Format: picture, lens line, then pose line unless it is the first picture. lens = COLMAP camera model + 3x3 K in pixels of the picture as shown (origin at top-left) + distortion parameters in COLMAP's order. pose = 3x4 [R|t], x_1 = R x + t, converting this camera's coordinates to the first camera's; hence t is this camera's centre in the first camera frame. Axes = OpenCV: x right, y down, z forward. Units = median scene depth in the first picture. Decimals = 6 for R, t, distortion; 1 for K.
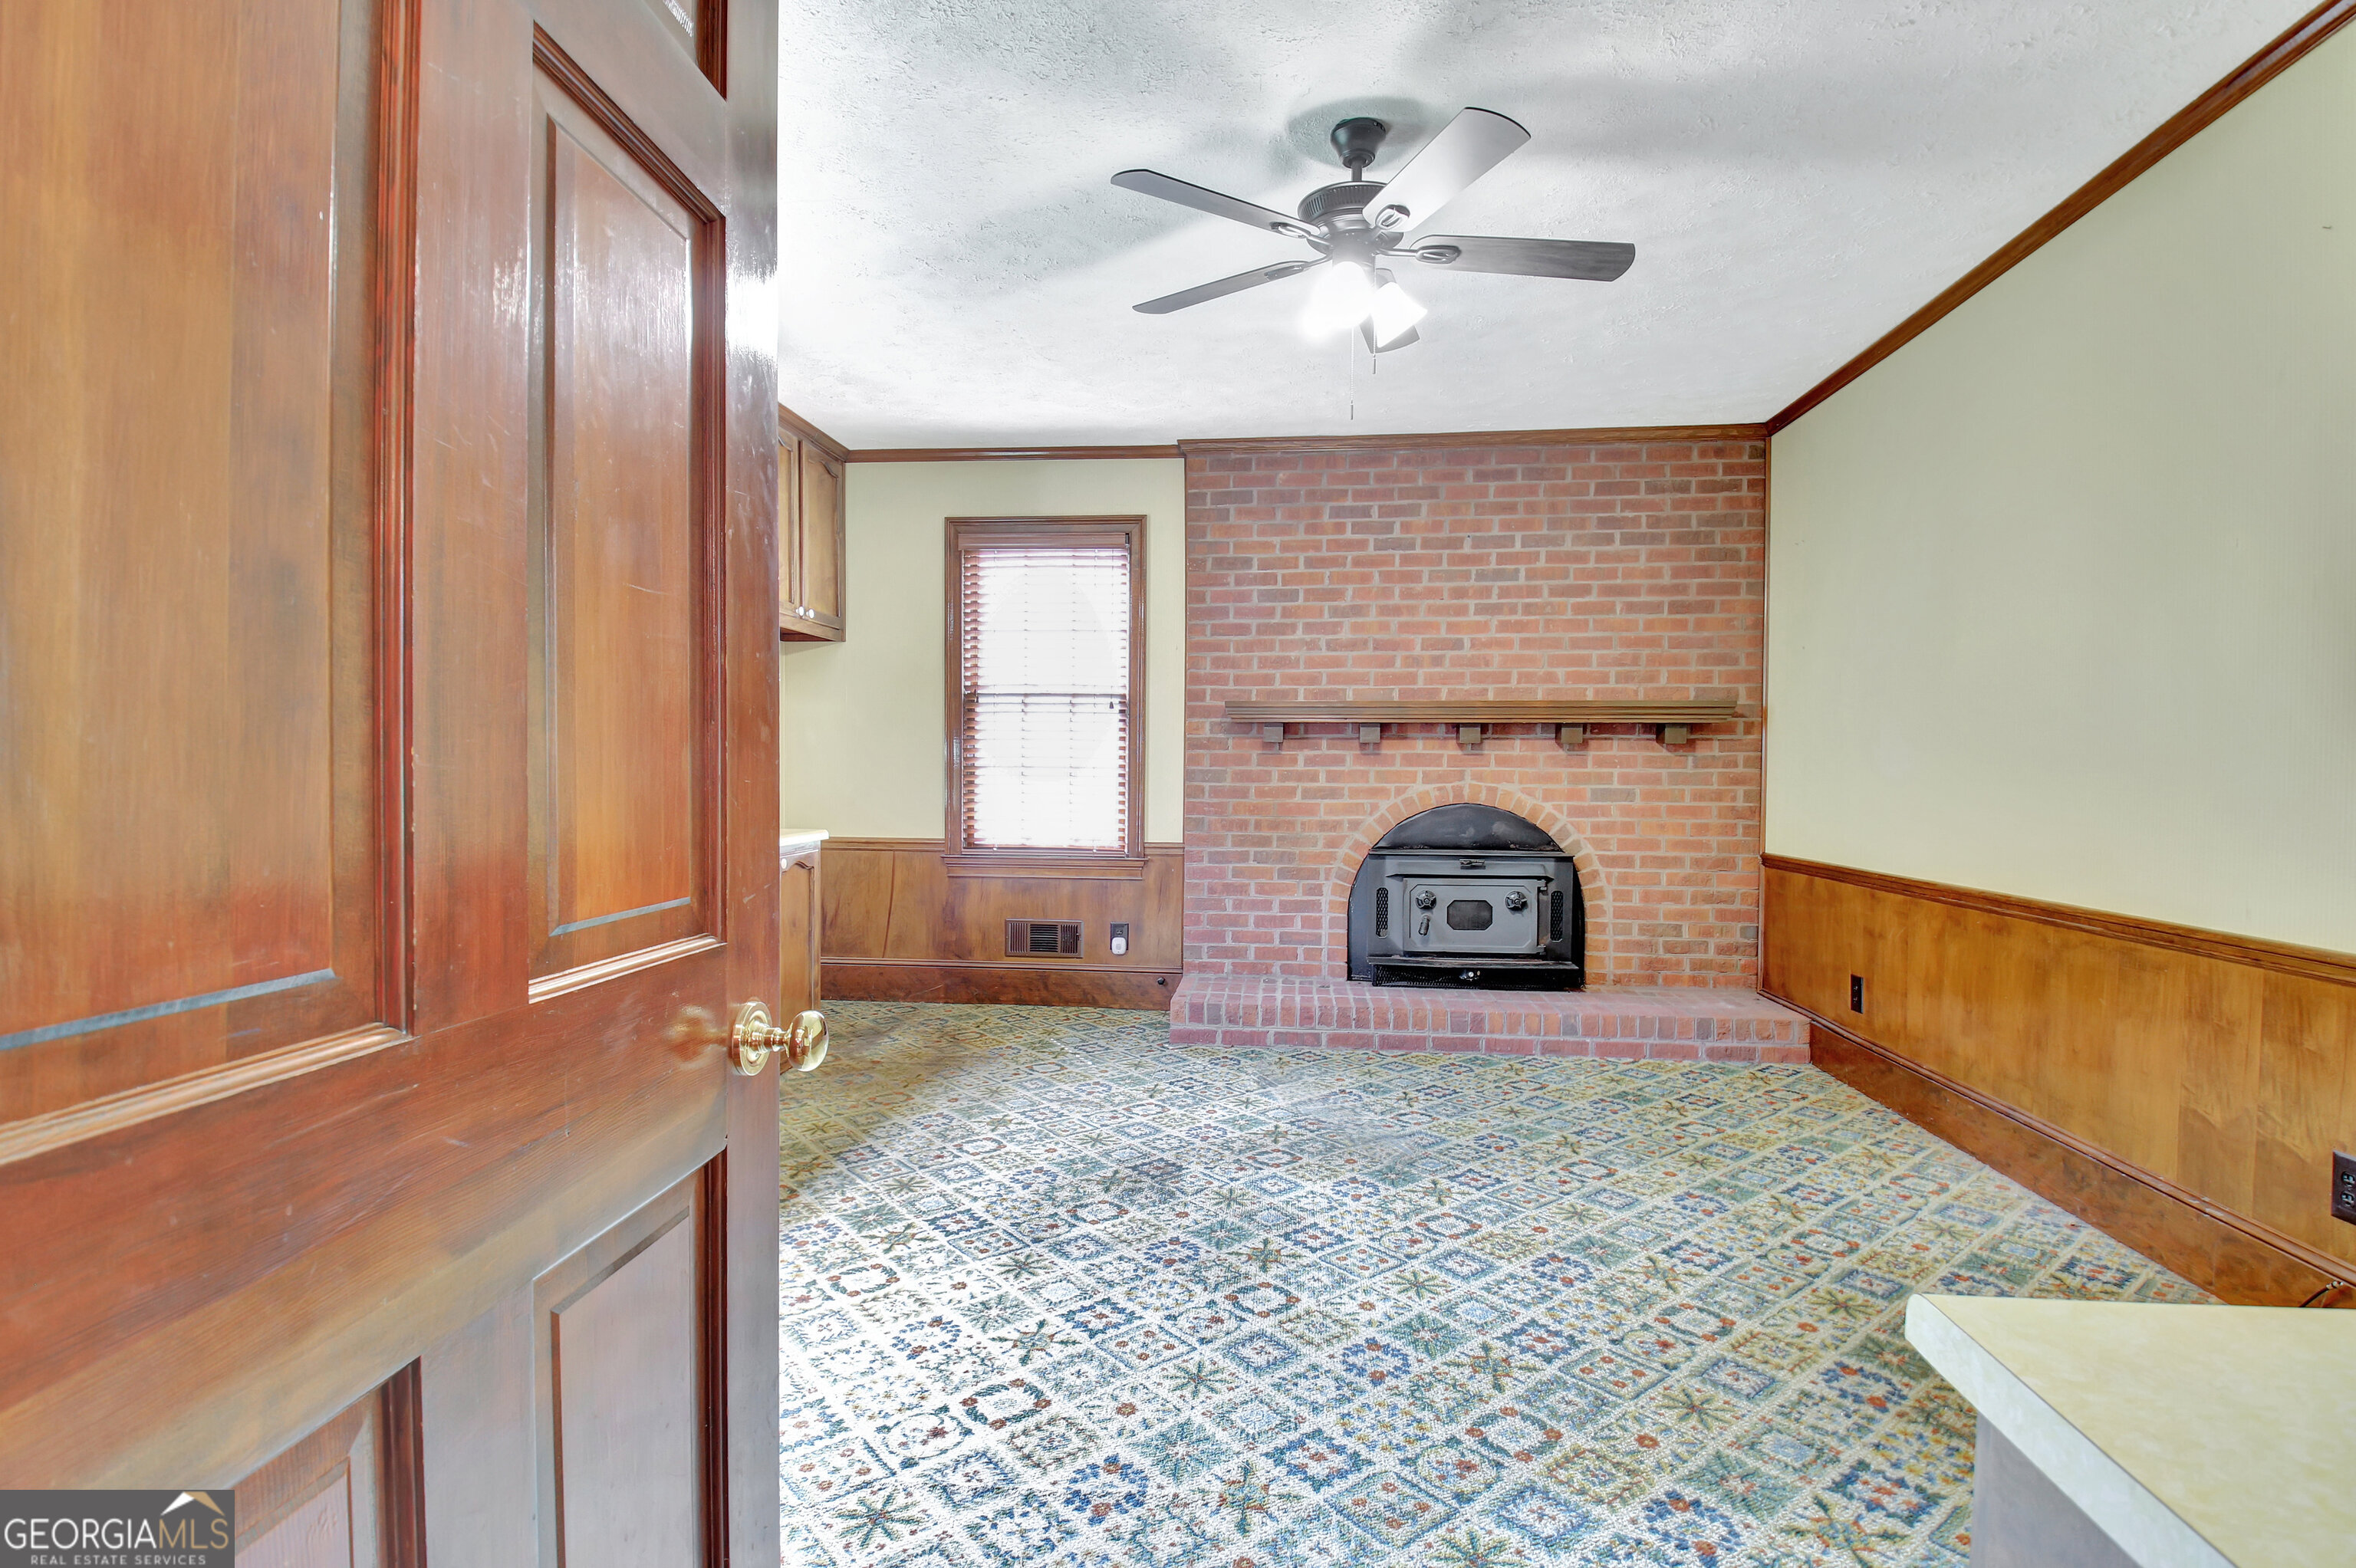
lens RADIAL K [[1124.7, 0, 1166.9], [0, 1124.7, 804.5], [0, 0, 1]] dist [0.024286, -0.041577]
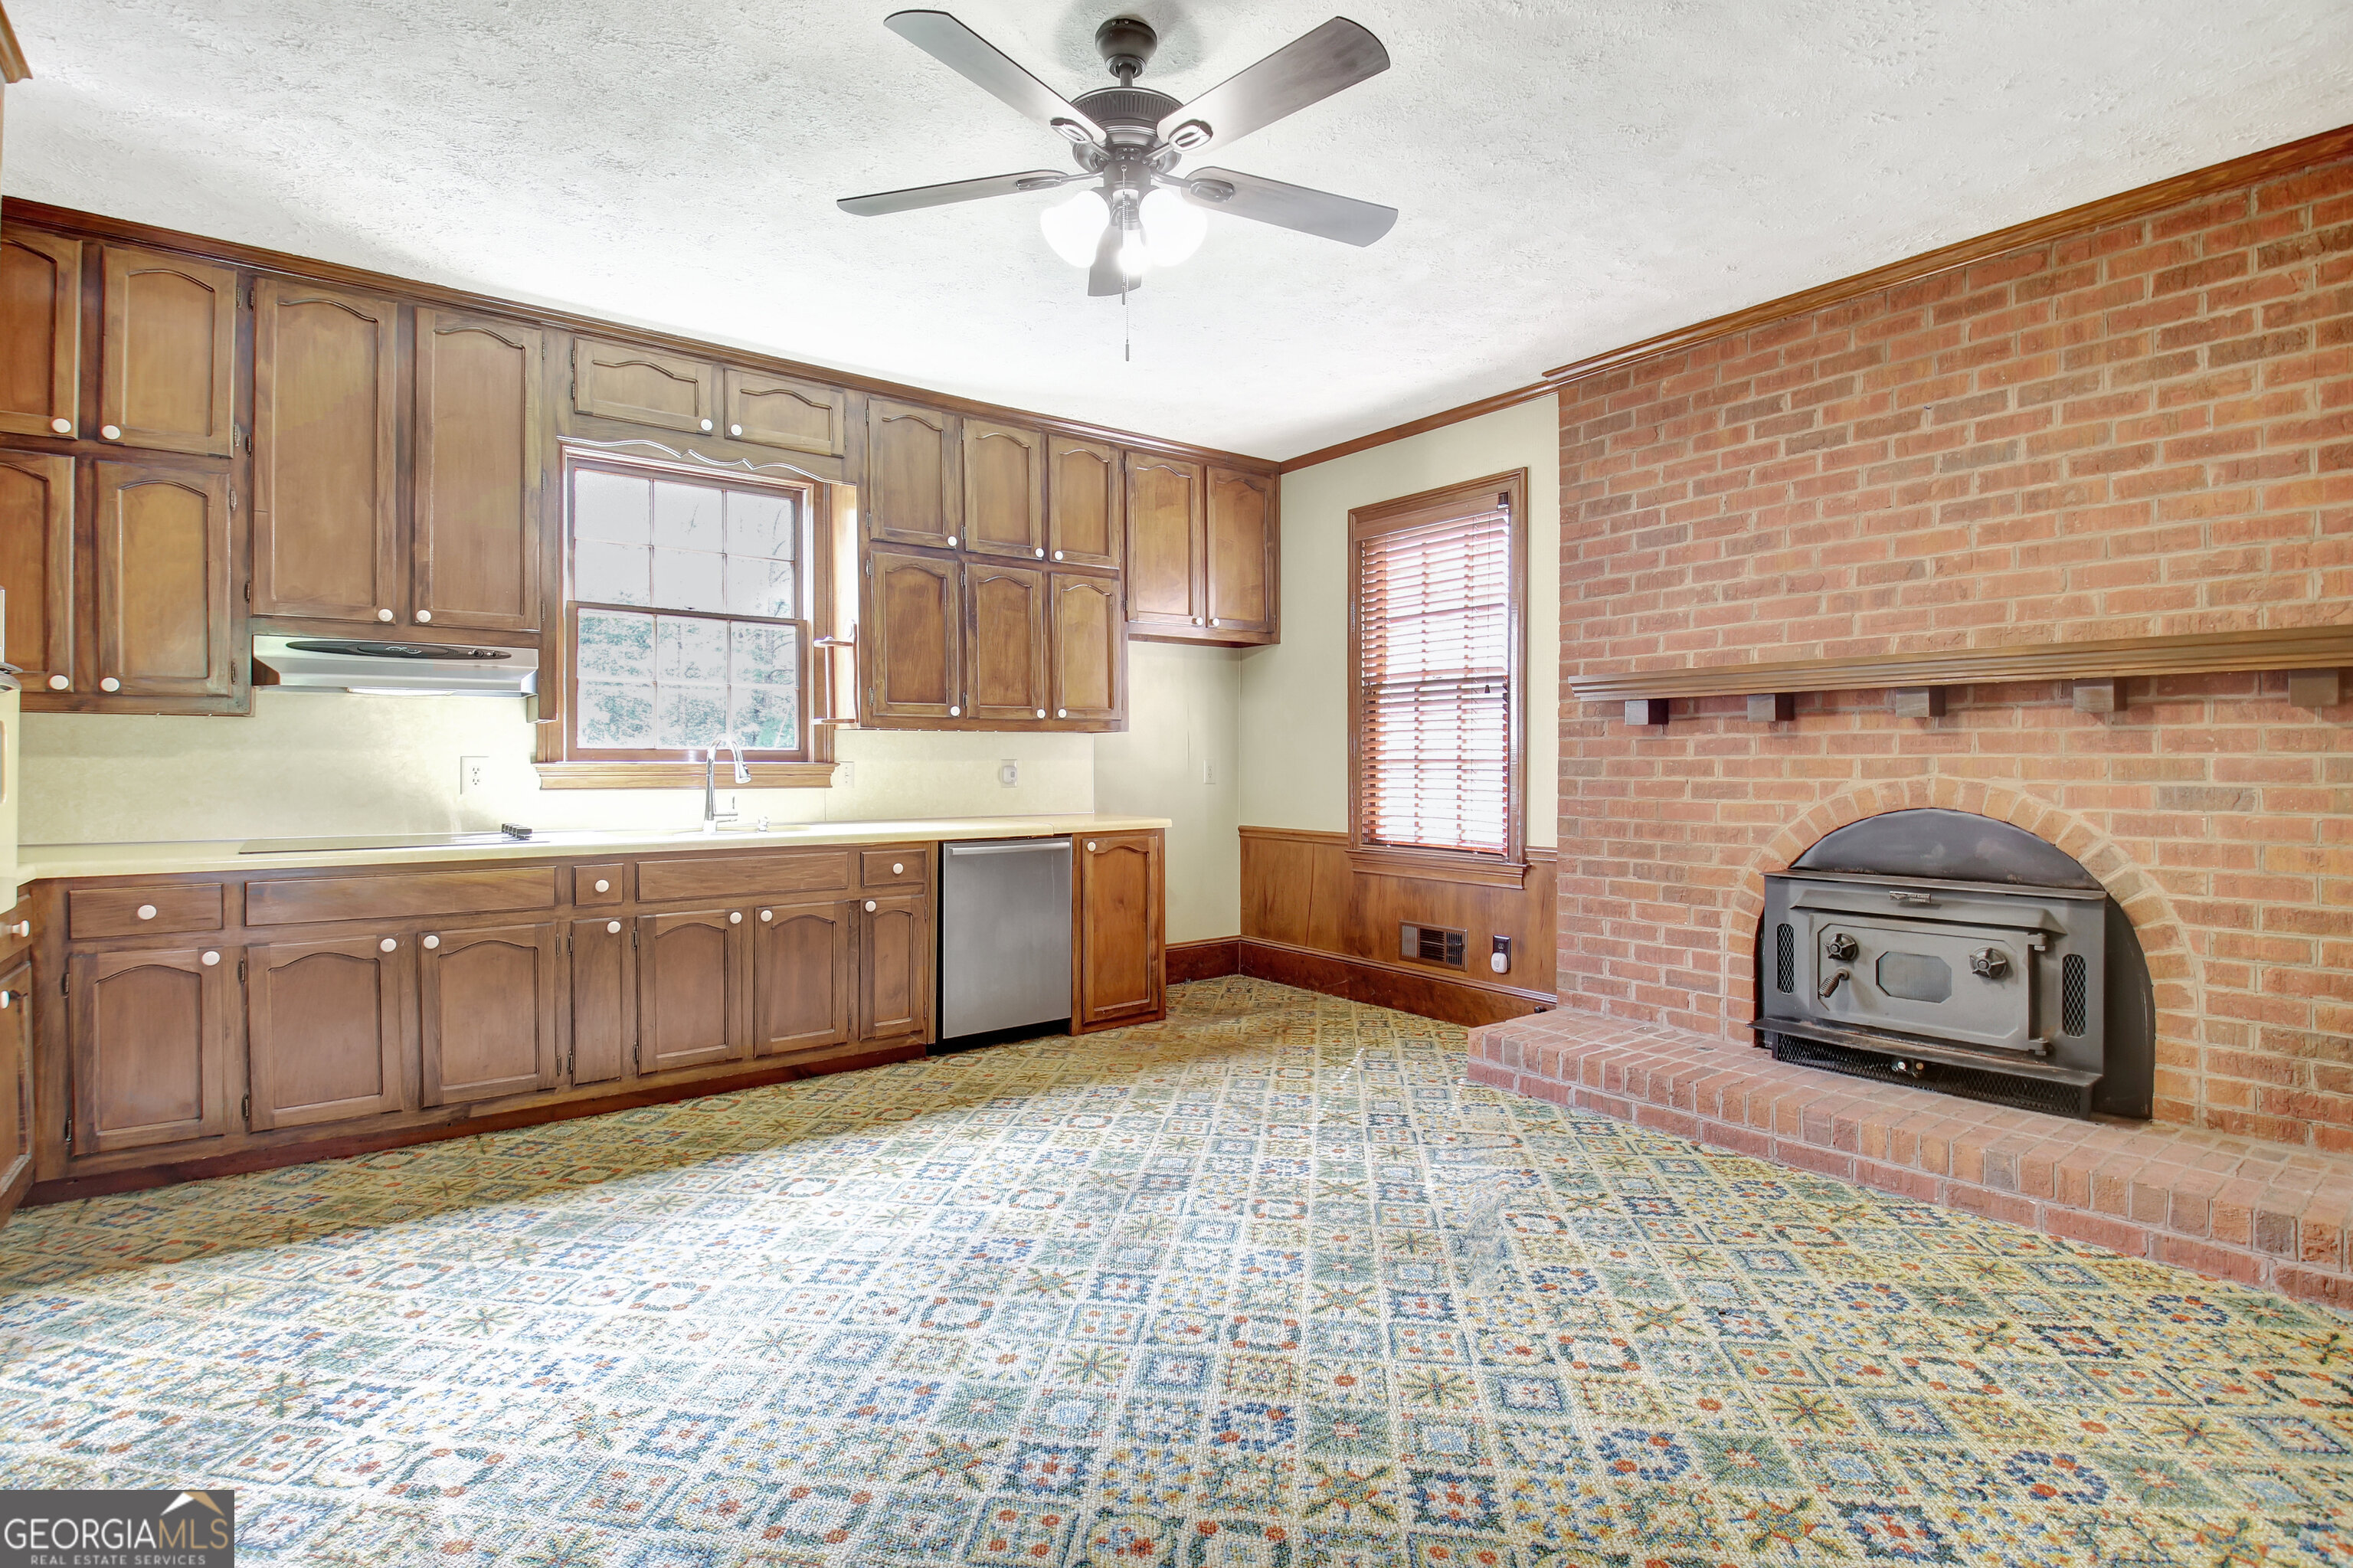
lens RADIAL K [[1108.4, 0, 1169.0], [0, 1108.4, 785.5], [0, 0, 1]] dist [0.013202, -0.030504]
pose [[0.695646, 0.007289, -0.718348, 0.419270], [-0.018237, 0.999805, -0.007515, -0.001345], [0.718153, 0.018328, 0.695643, 0.223884]]
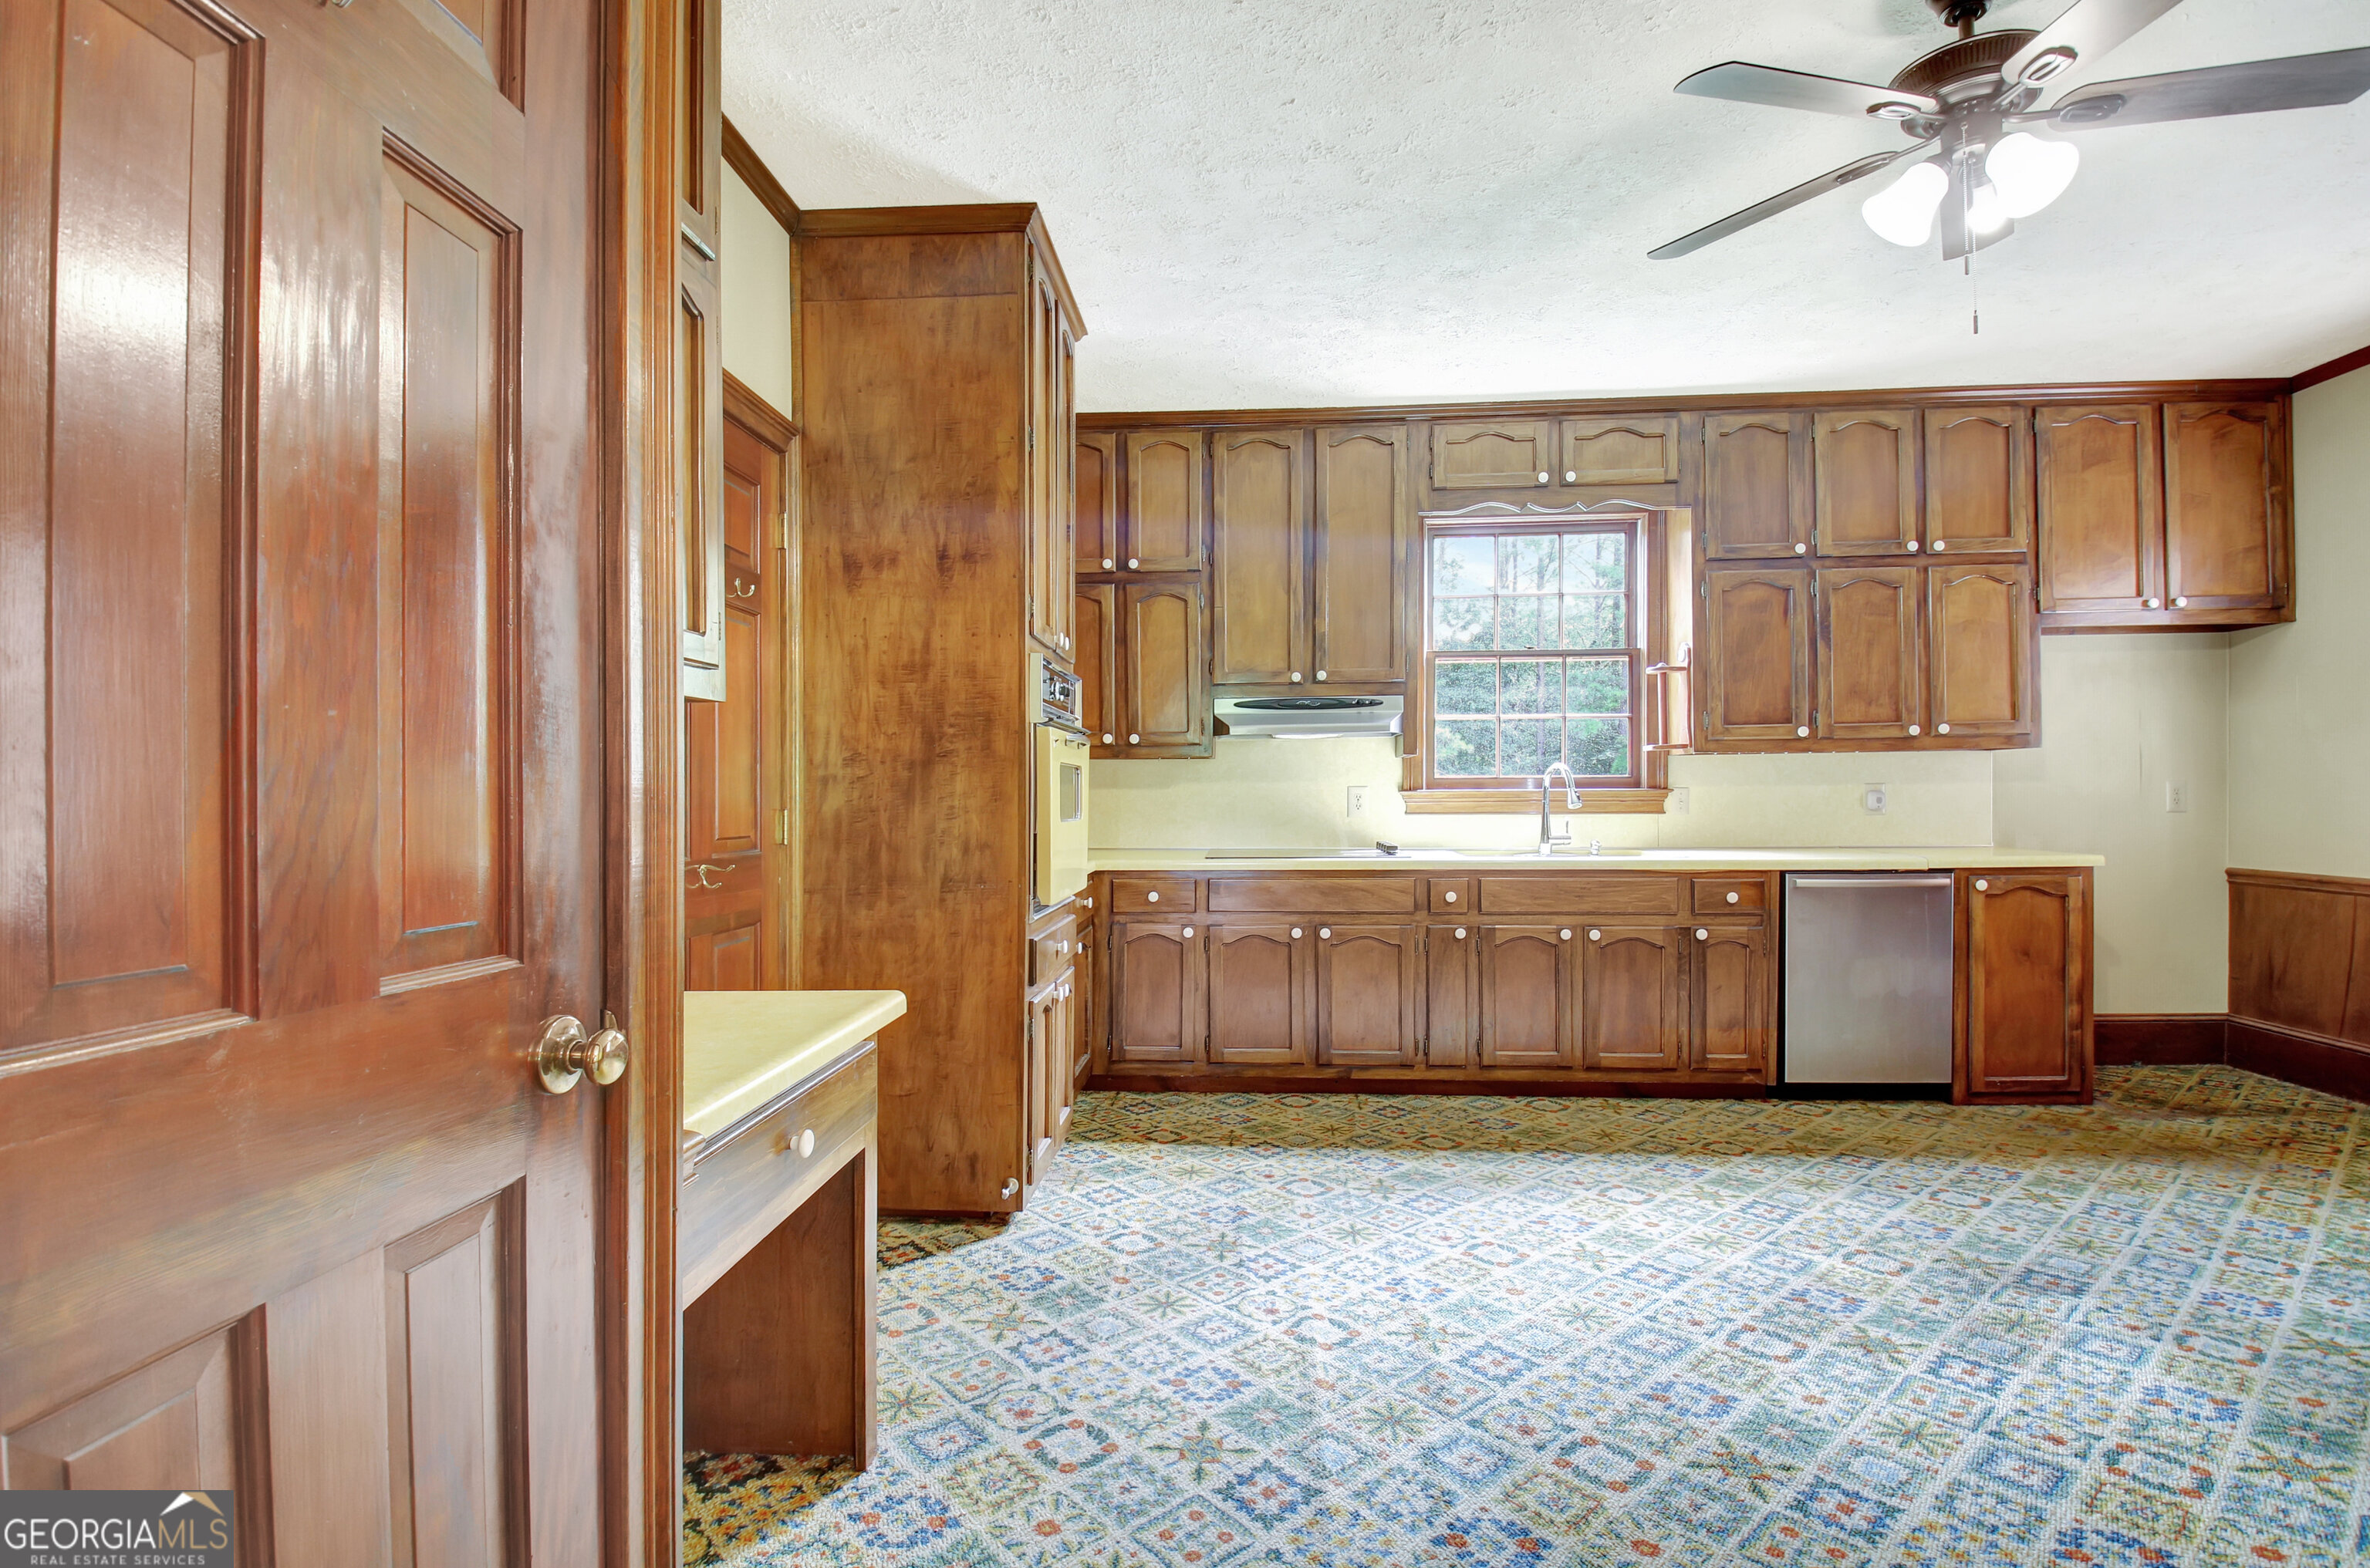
lens RADIAL K [[1129.9, 0, 1186.2], [0, 1129.9, 804.5], [0, 0, 1]] dist [0.028171, -0.039983]
pose [[0.050566, 0.000333, -0.998721, 0.479191], [-0.023897, 0.999714, -0.000876, 0.001290], [0.998435, 0.023911, 0.050559, 0.220033]]
